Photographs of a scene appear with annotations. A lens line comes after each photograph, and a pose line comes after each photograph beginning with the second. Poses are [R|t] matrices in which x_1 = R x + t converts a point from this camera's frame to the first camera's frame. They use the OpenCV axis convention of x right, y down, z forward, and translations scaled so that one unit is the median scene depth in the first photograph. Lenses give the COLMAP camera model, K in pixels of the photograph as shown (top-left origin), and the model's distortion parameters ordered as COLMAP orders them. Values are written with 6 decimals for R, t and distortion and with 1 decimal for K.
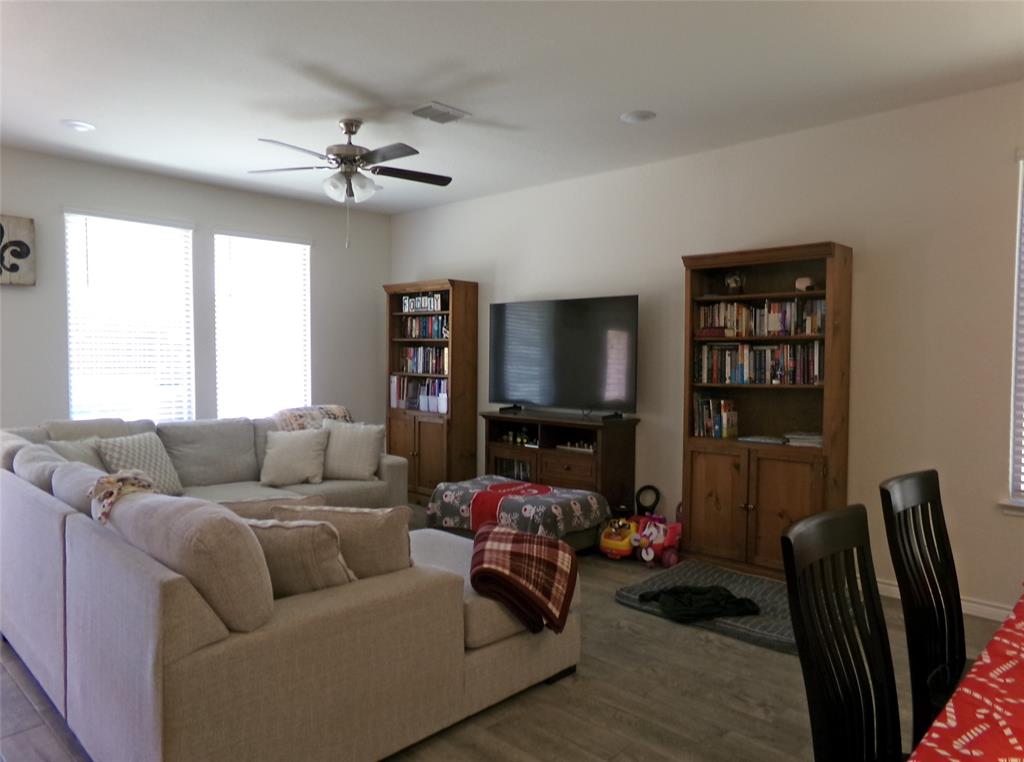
lens RADIAL K [[737.1, 0, 521.5], [0, 737.1, 385.1], [0, 0, 1]] dist [-0.013772, 0.043050]
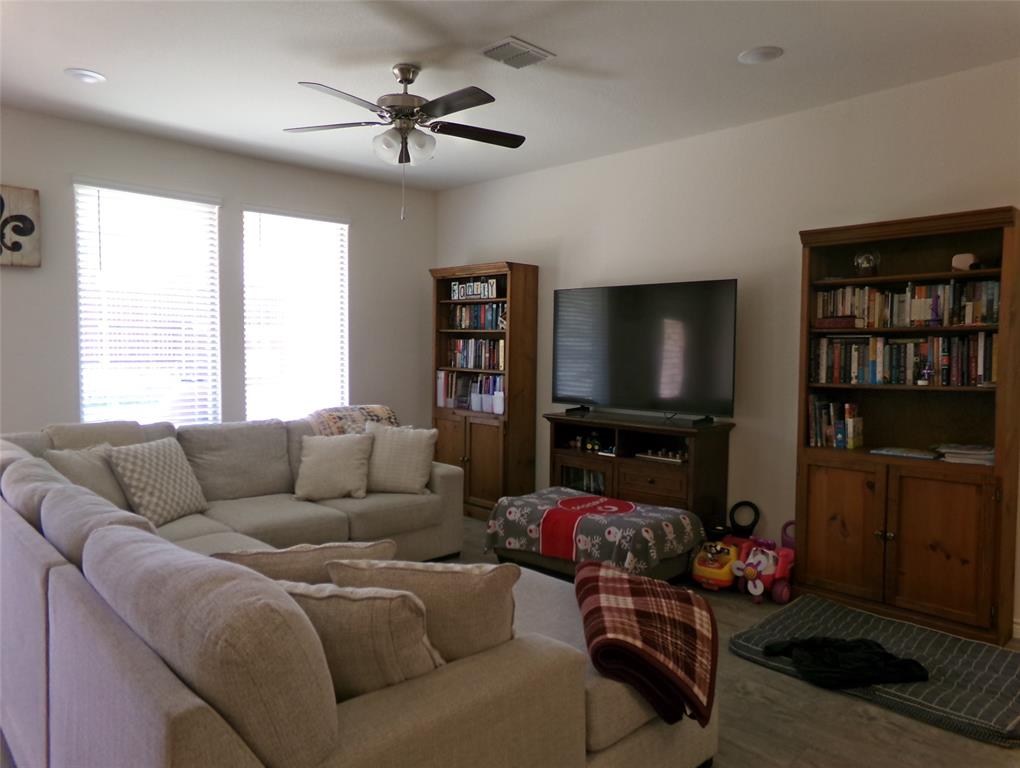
lens RADIAL K [[702.2, 0, 505.4], [0, 702.2, 377.4], [0, 0, 1]] dist [-0.011088, 0.024346]
pose [[0.999503, 0.003813, -0.031296, -0.090767], [-0.003710, 0.999987, 0.003370, -0.010858], [0.031308, -0.003252, 0.999504, 0.202431]]
